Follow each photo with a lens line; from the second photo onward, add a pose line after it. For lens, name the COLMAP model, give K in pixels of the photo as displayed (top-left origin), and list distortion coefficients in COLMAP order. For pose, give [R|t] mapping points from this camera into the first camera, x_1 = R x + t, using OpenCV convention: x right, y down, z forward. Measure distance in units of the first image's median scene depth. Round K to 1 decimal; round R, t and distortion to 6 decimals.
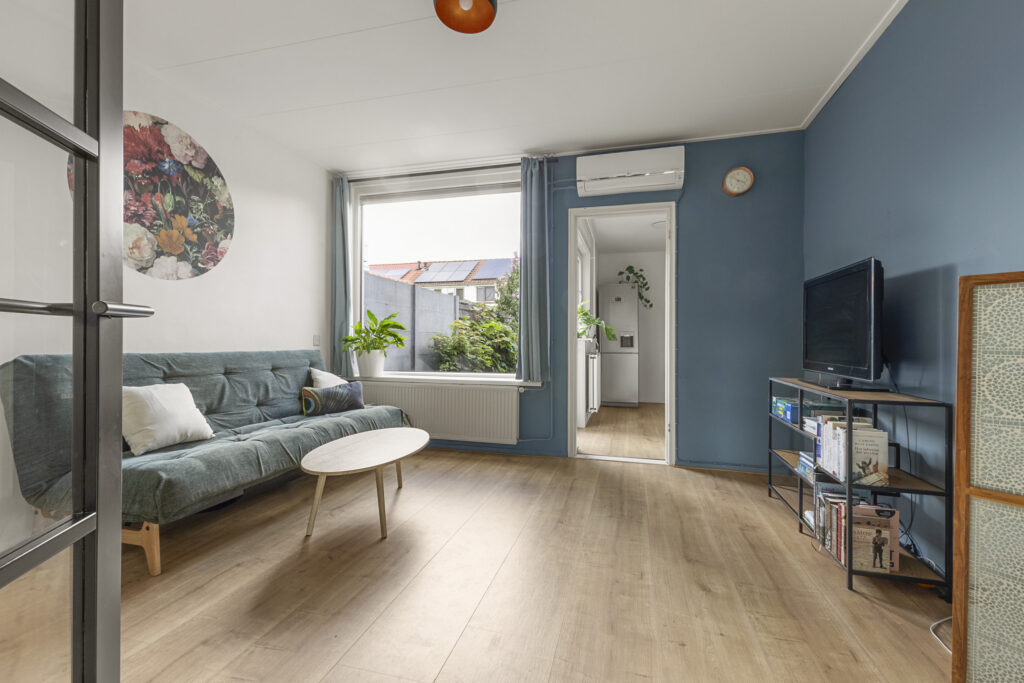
lens RADIAL K [[435.8, 0, 498.2], [0, 435.8, 335.7], [0, 0, 1]] dist [0.008088, -0.000498]
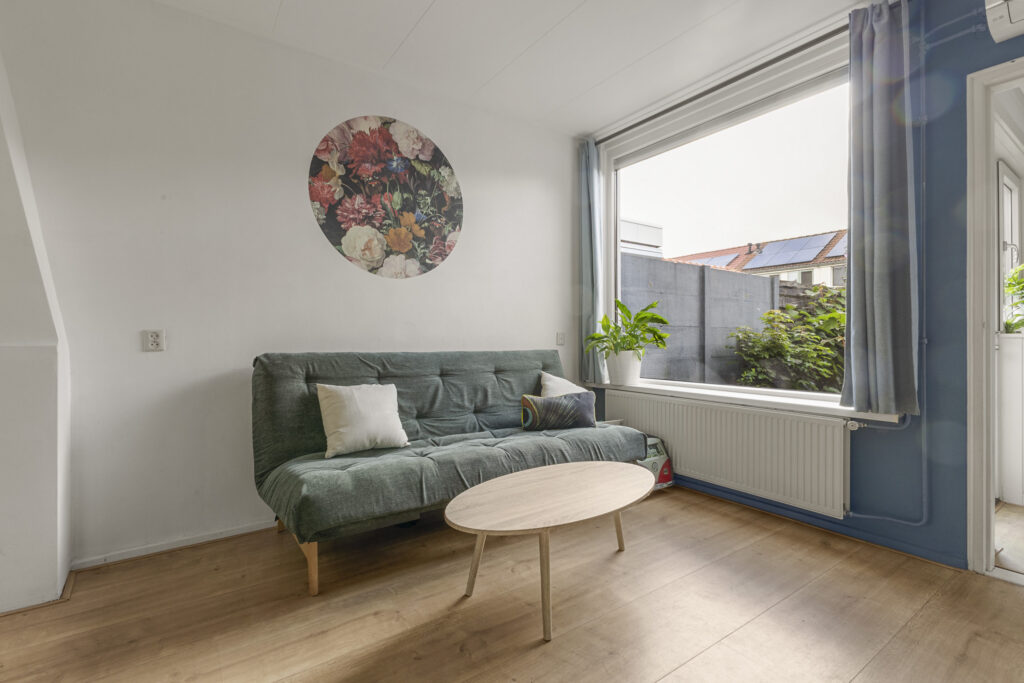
lens RADIAL K [[463.4, 0, 511.5], [0, 463.4, 337.1], [0, 0, 1]] dist [0.002145, -0.001313]
pose [[0.787029, -0.006073, -0.616886, 0.091563], [0.010309, 0.999941, 0.003308, 0.004287], [0.616830, -0.008963, 0.787045, 0.304683]]
